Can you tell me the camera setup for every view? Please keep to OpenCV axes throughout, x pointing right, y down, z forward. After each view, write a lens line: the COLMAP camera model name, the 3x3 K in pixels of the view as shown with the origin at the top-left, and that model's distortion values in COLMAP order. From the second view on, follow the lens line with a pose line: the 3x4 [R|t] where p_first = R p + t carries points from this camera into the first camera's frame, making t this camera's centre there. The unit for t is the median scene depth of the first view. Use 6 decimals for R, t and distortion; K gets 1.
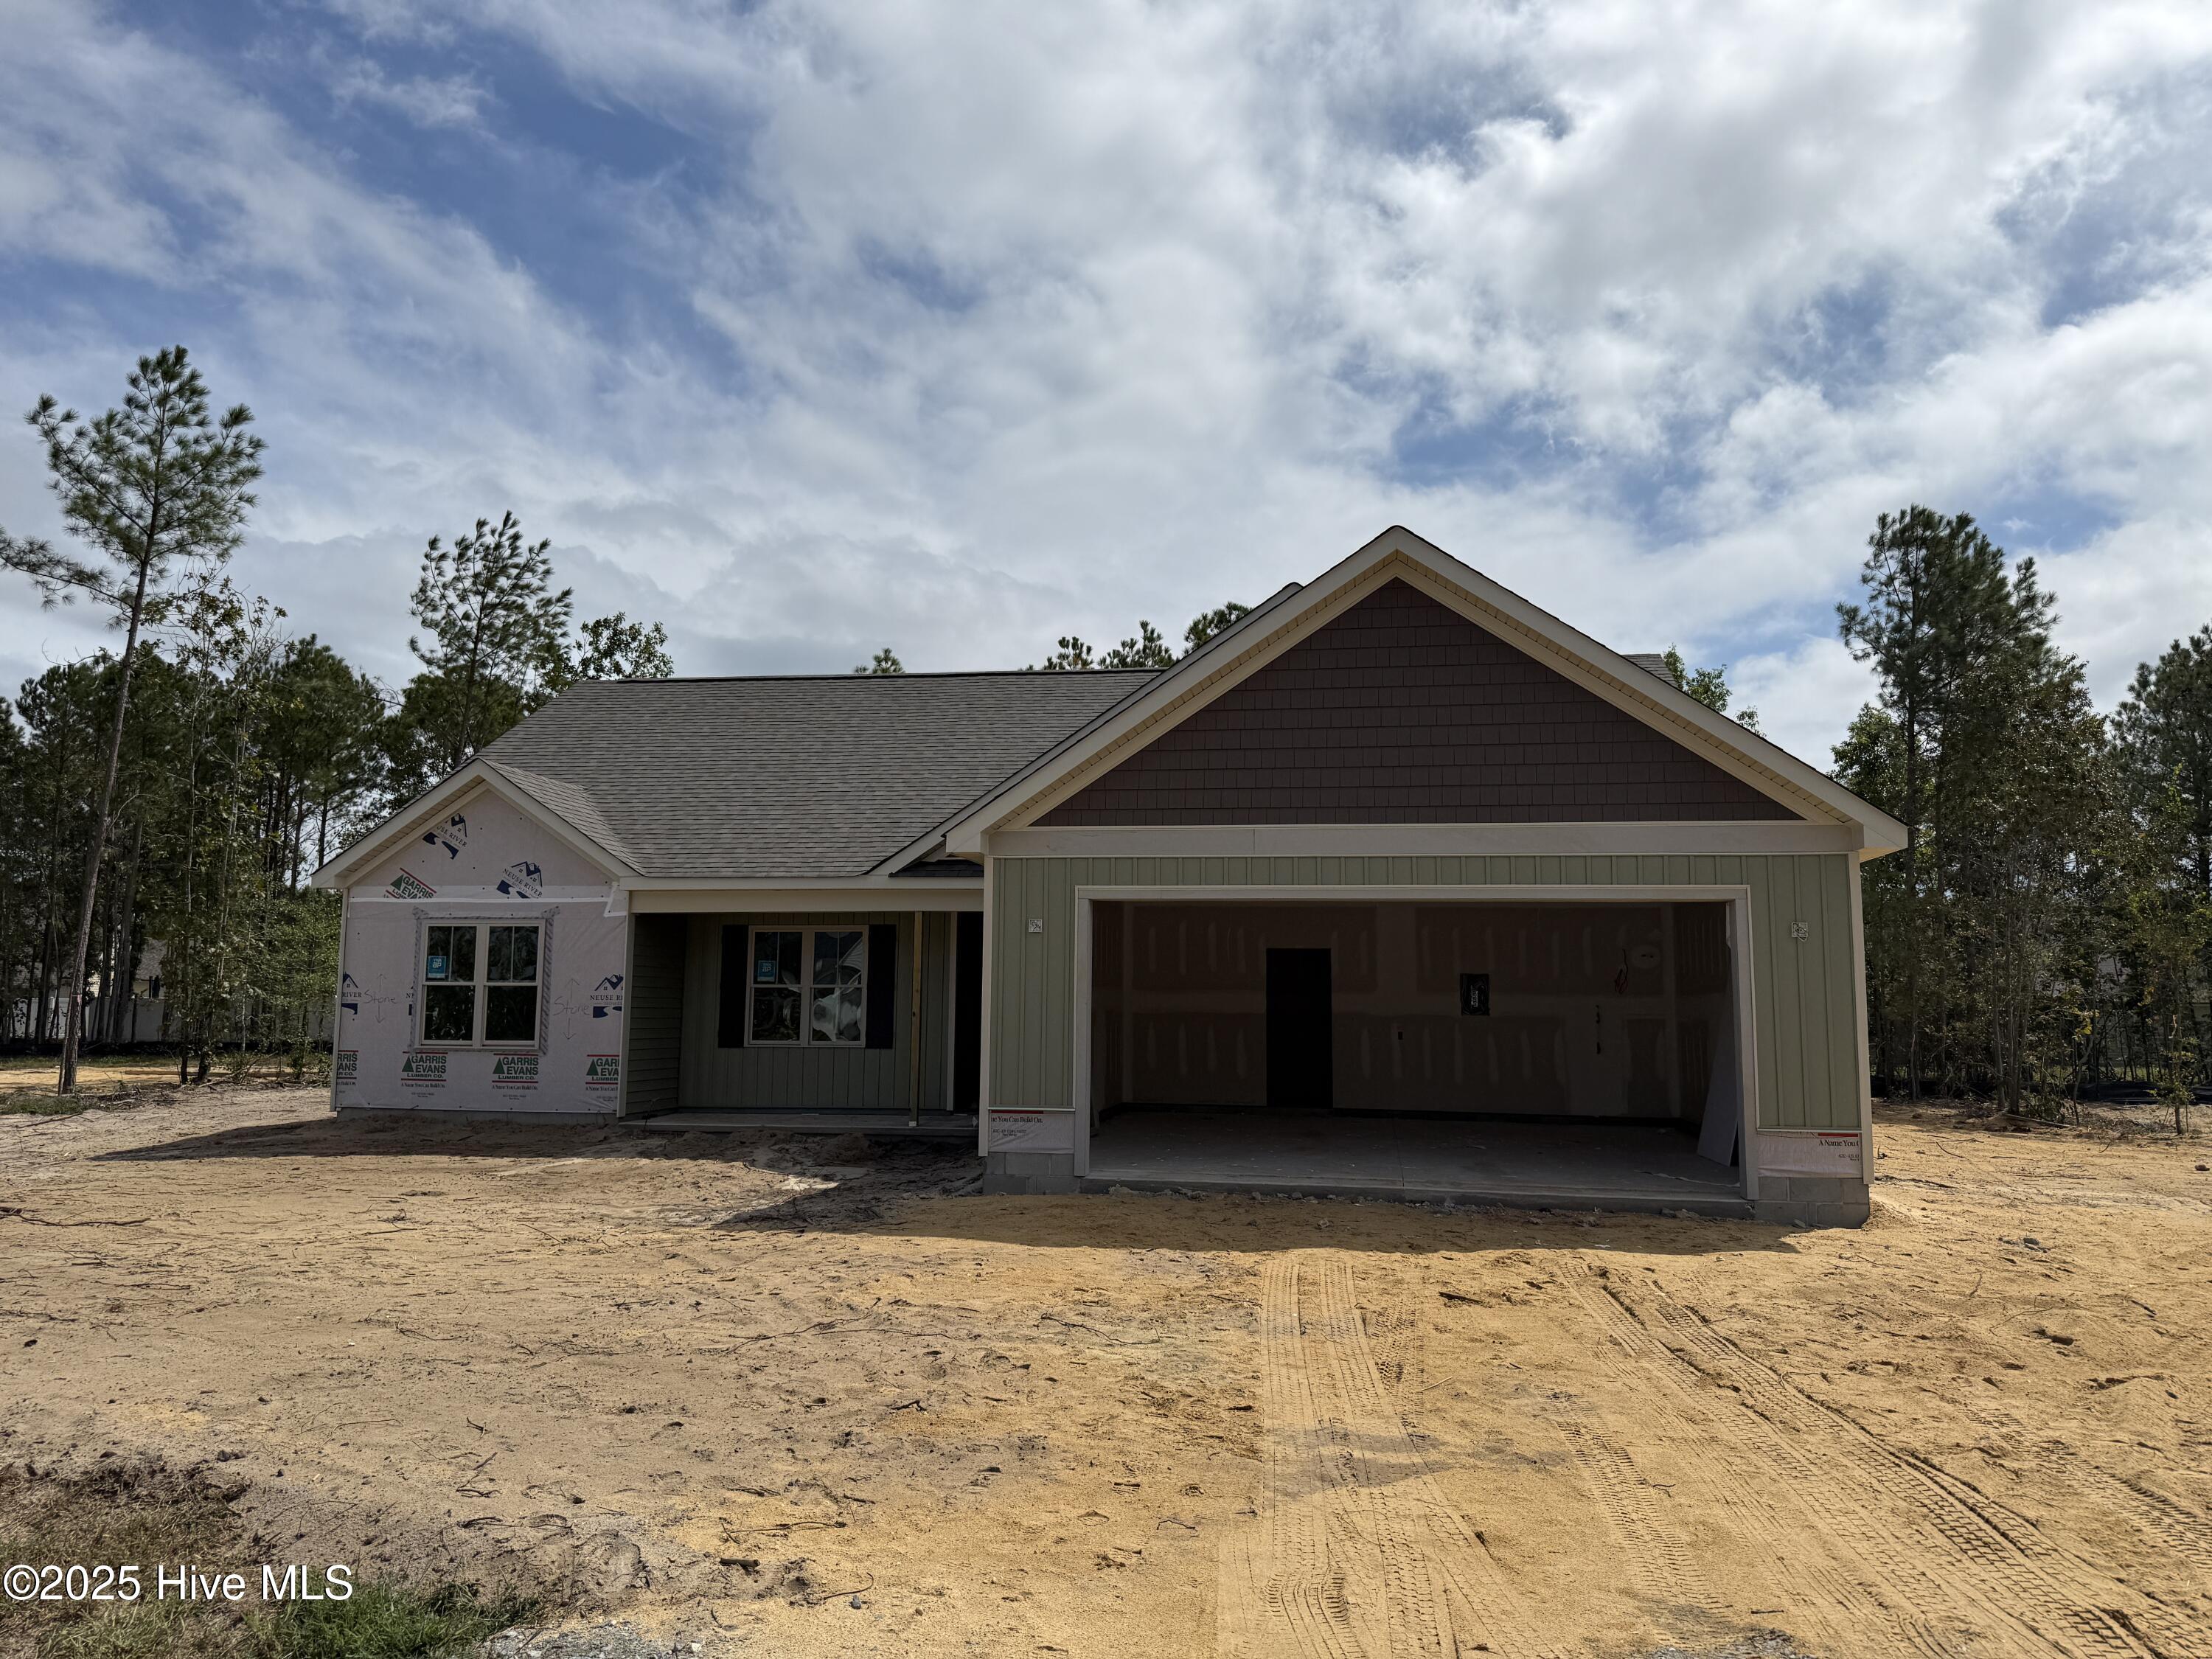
lens RADIAL K [[1567.2, 0, 1109.2], [0, 1567.2, 824.1], [0, 0, 1]] dist [0.024820, -0.037858]
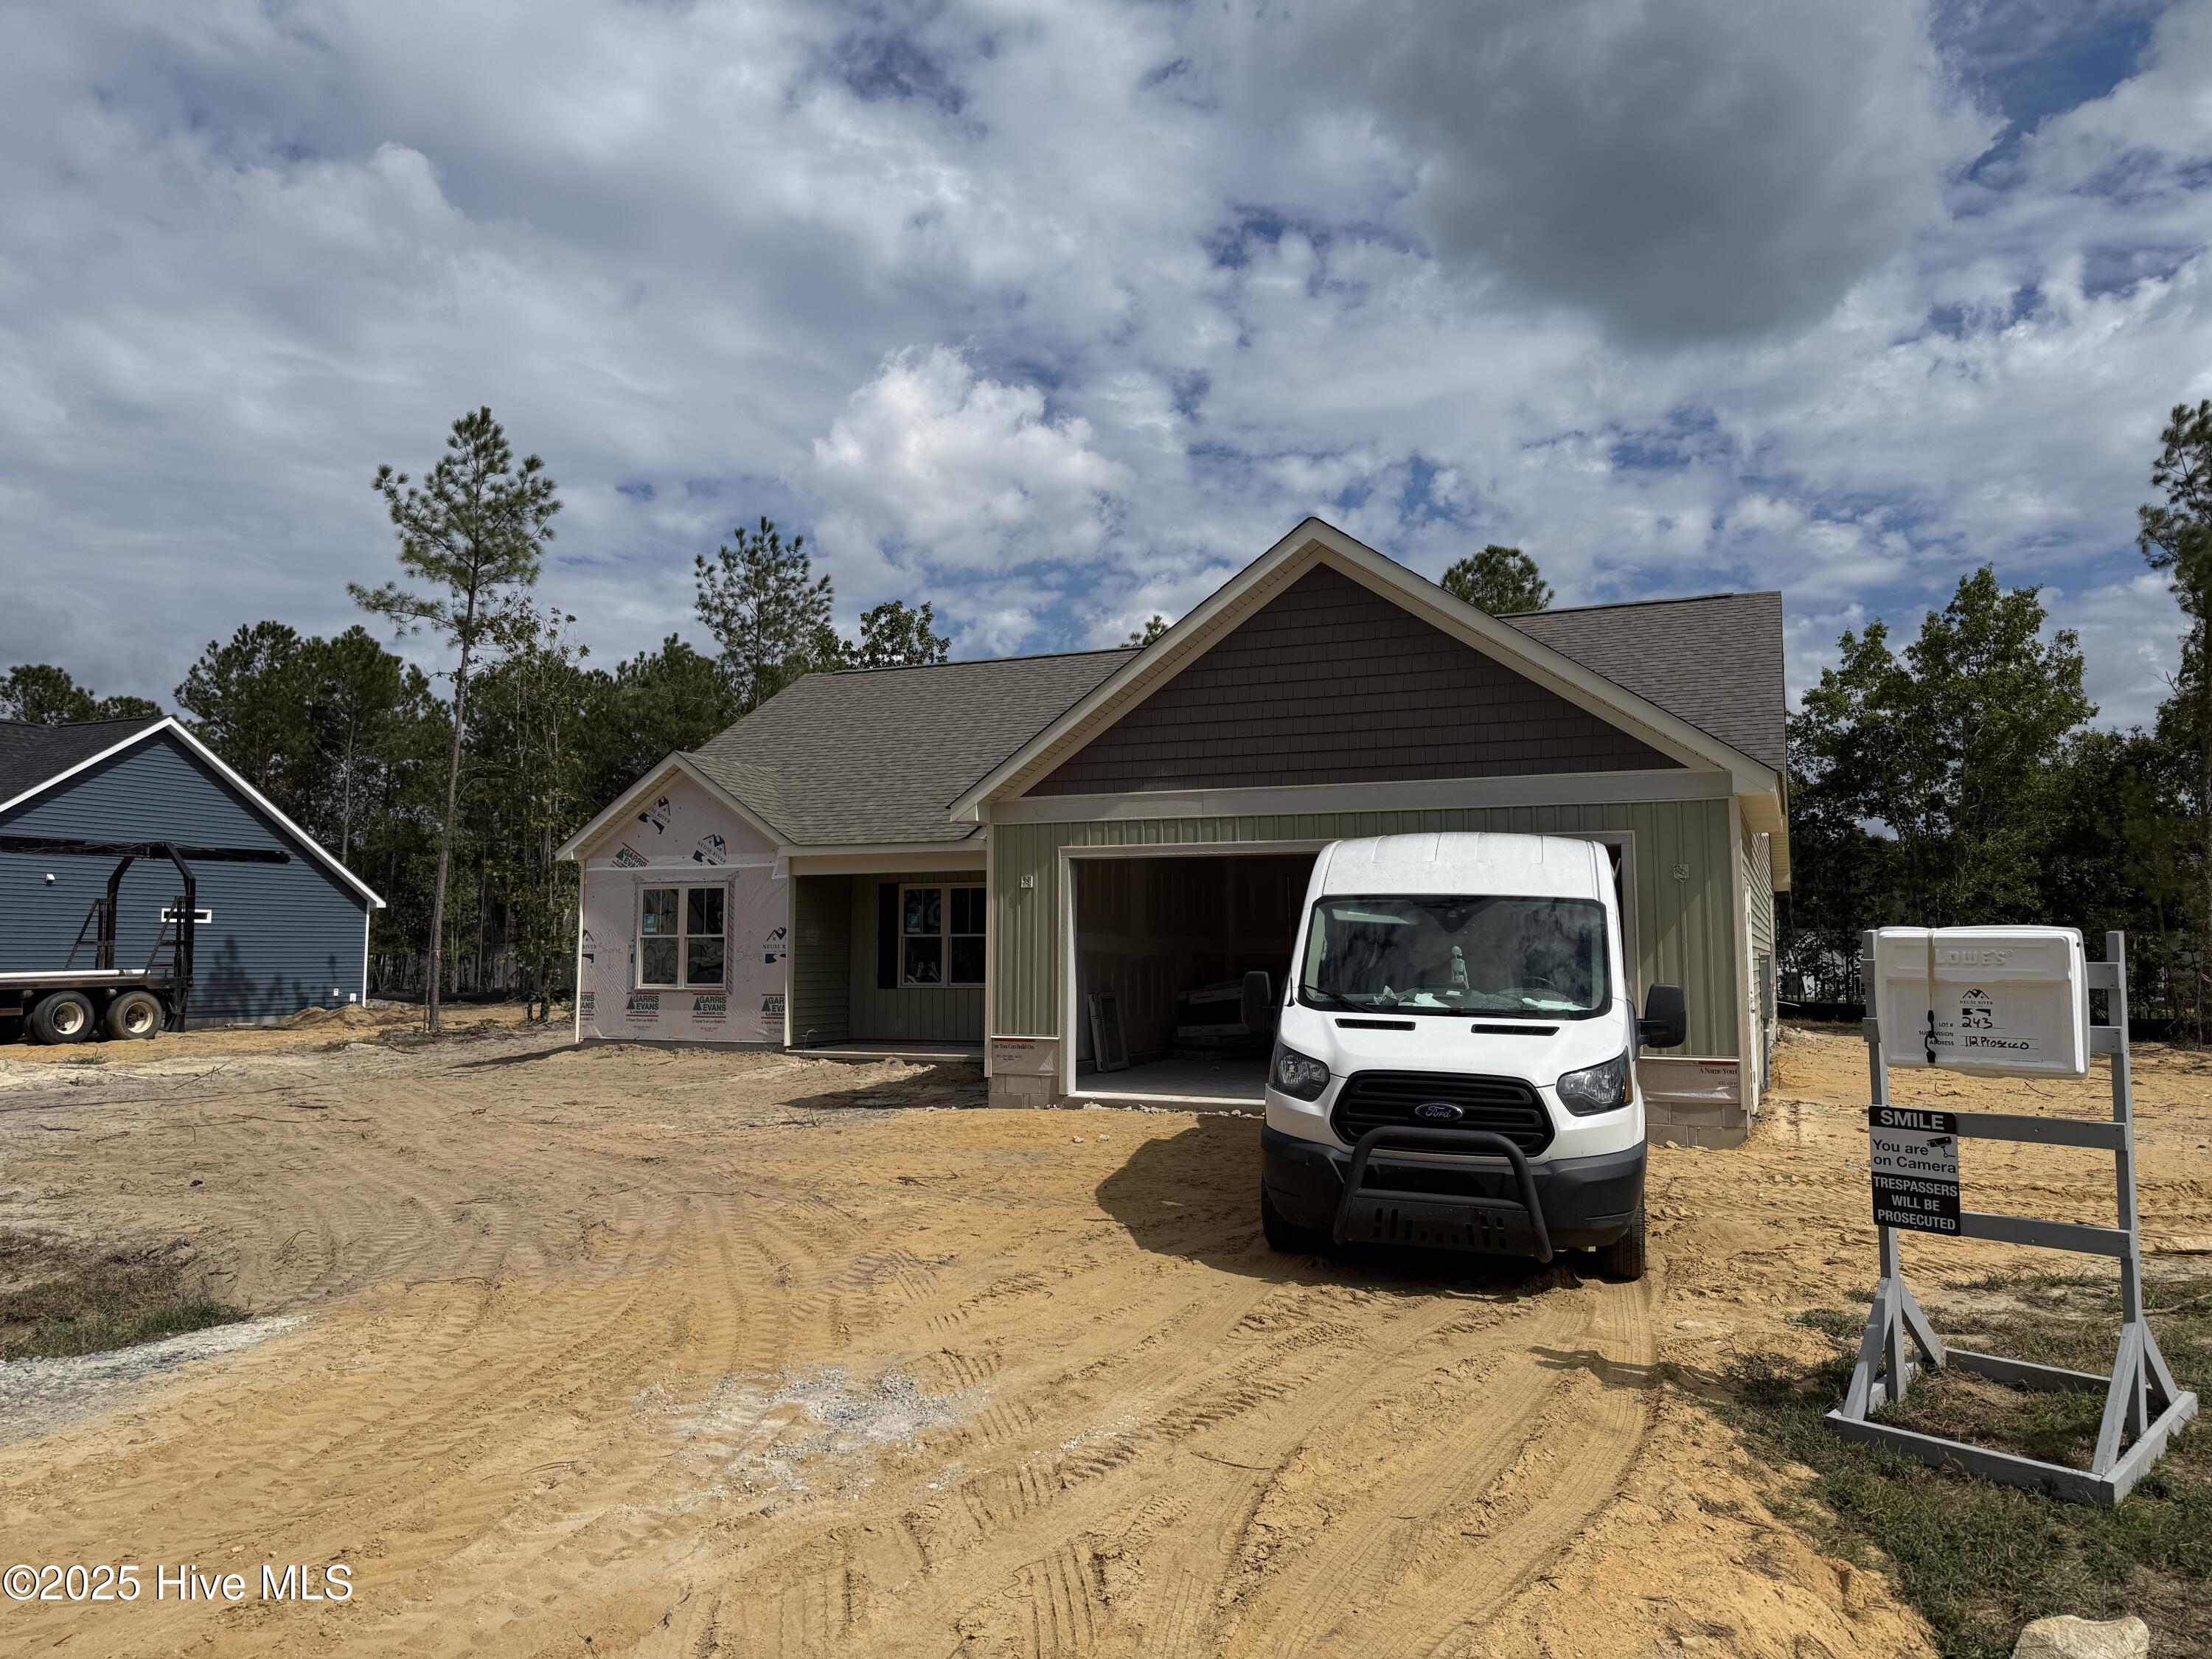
lens RADIAL K [[1567.2, 0, 1104.8], [0, 1567.2, 831.1], [0, 0, 1]] dist [0.024820, -0.037858]
pose [[0.969112, -0.027415, -0.245091, 0.159981], [0.036355, 0.998826, 0.032026, -0.004663], [0.243926, -0.039947, 0.968971, -0.064488]]
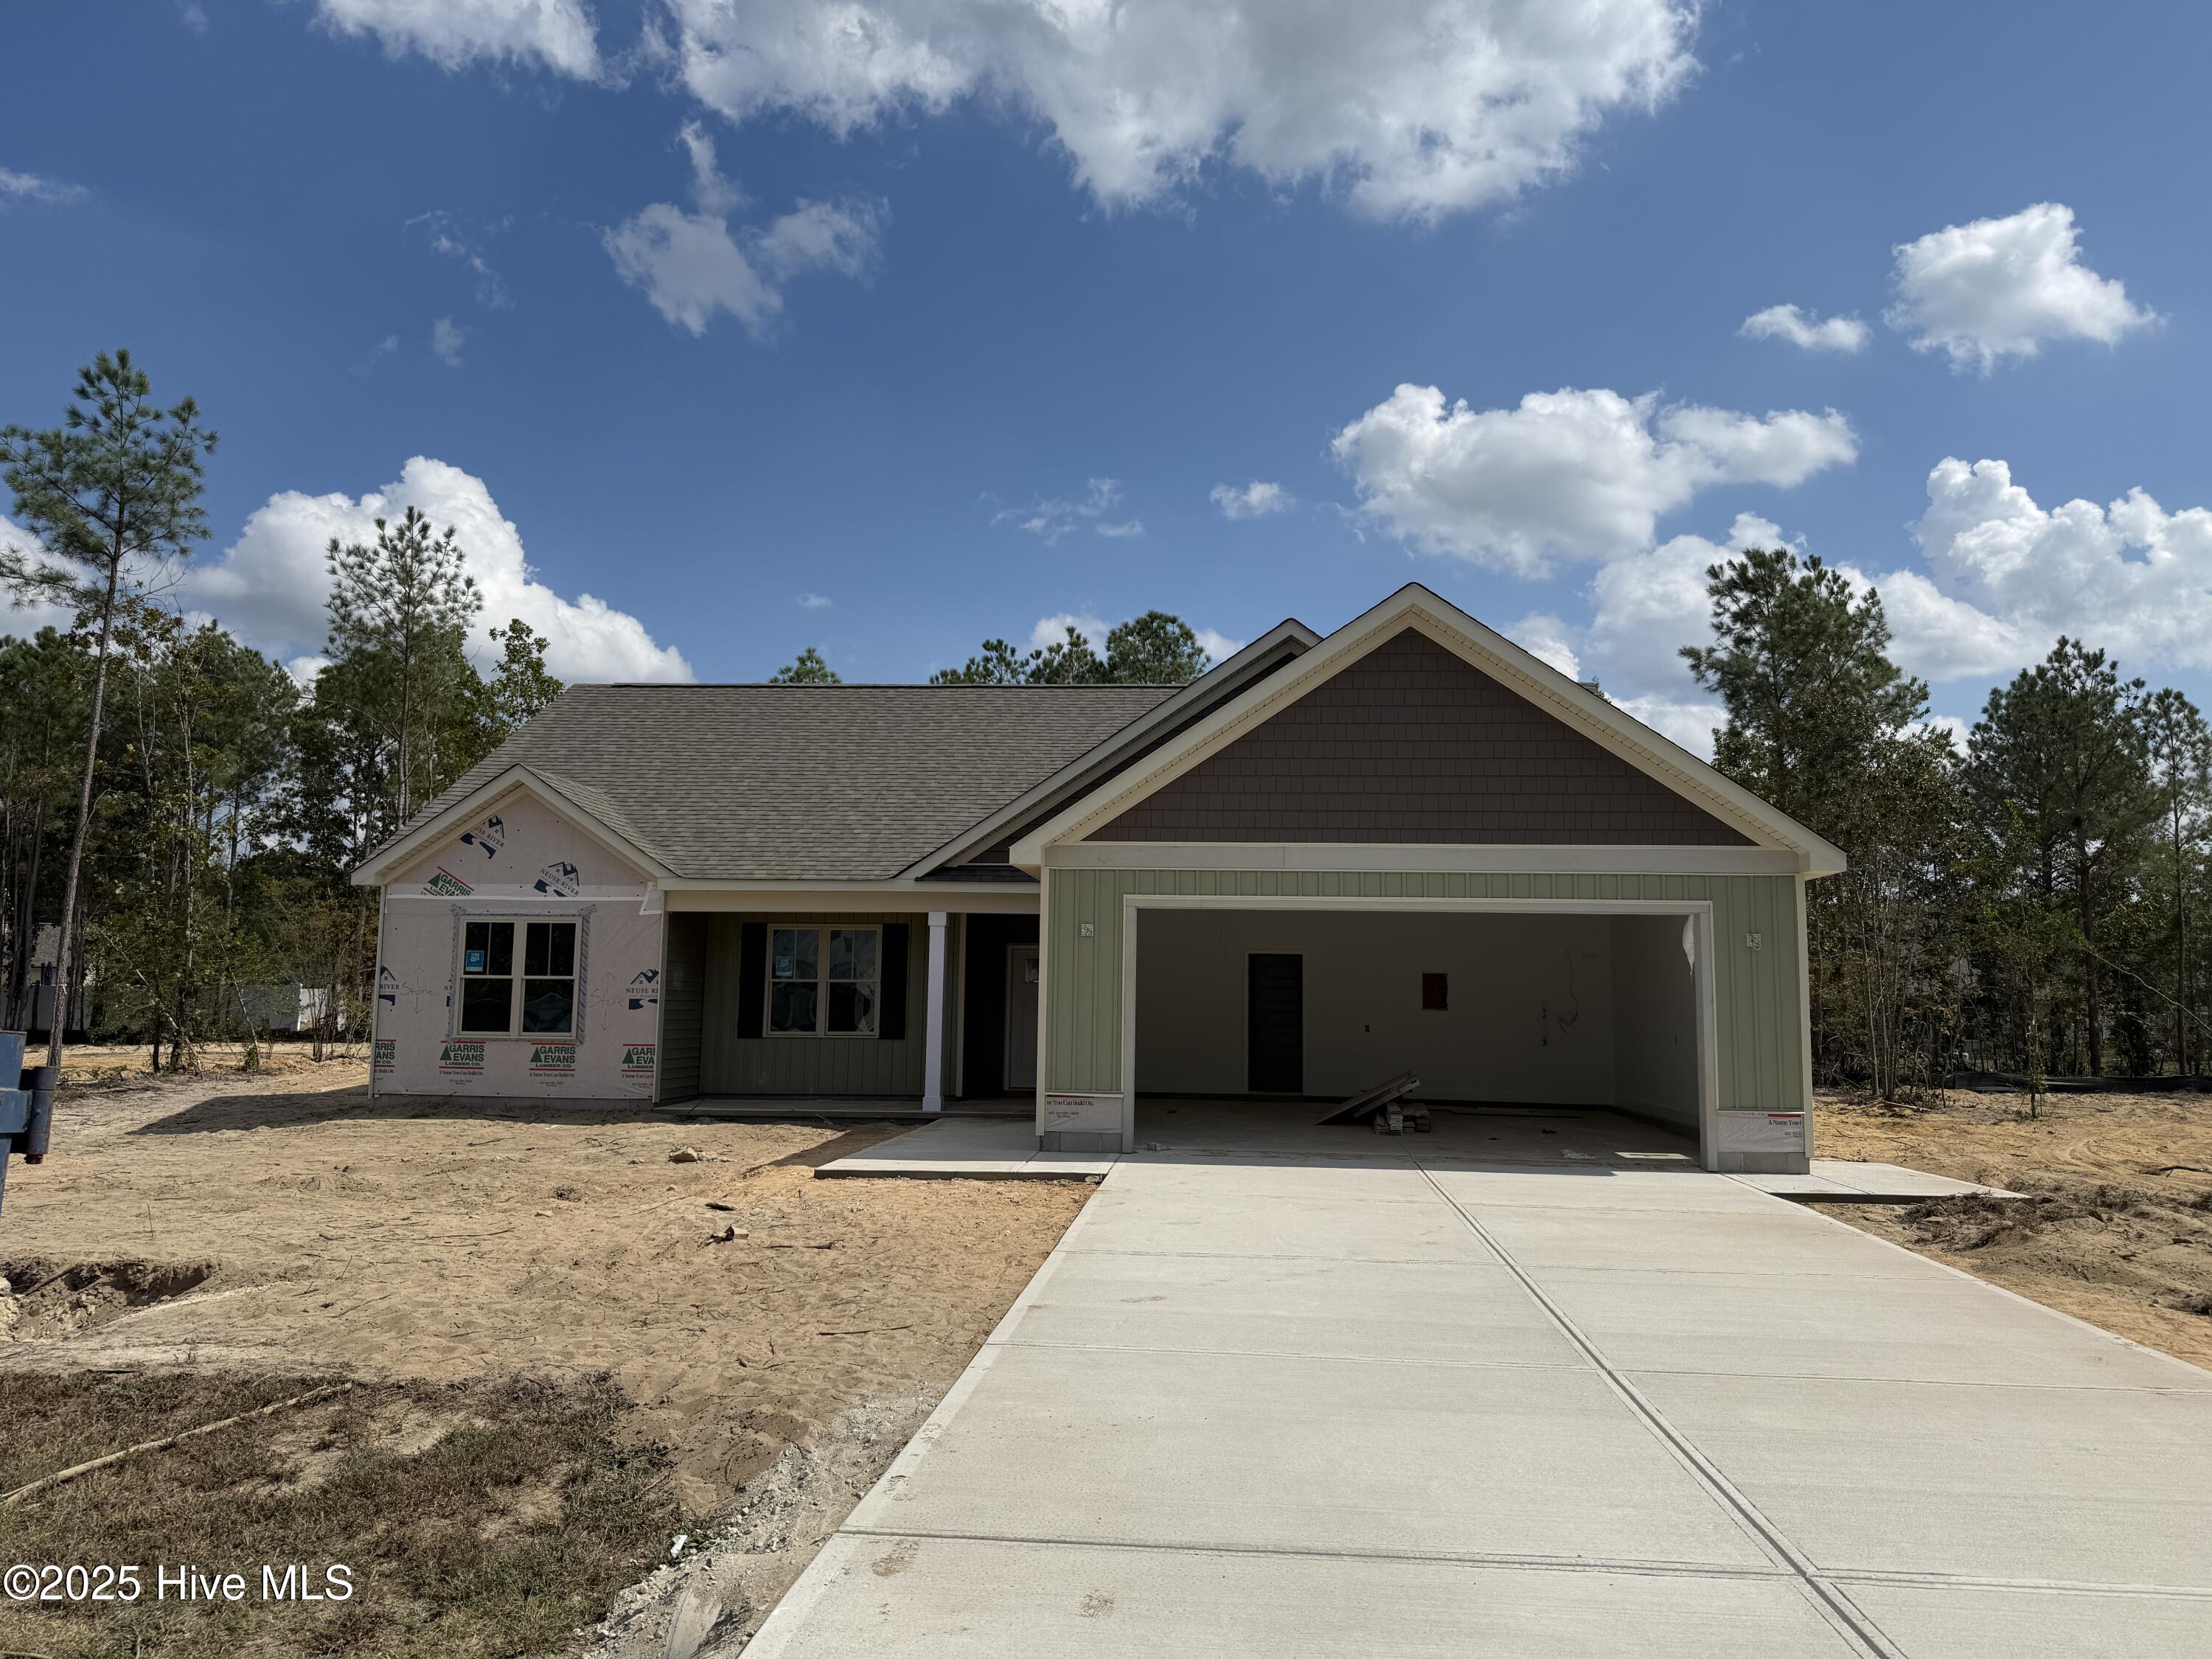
lens RADIAL K [[1567.2, 0, 1106.4], [0, 1567.2, 811.5], [0, 0, 1]] dist [0.024820, -0.037858]
pose [[0.997046, 0.014635, 0.075399, -0.065045], [-0.014359, 0.999888, -0.004202, -0.008384], [-0.075452, 0.003107, 0.997145, -0.064707]]
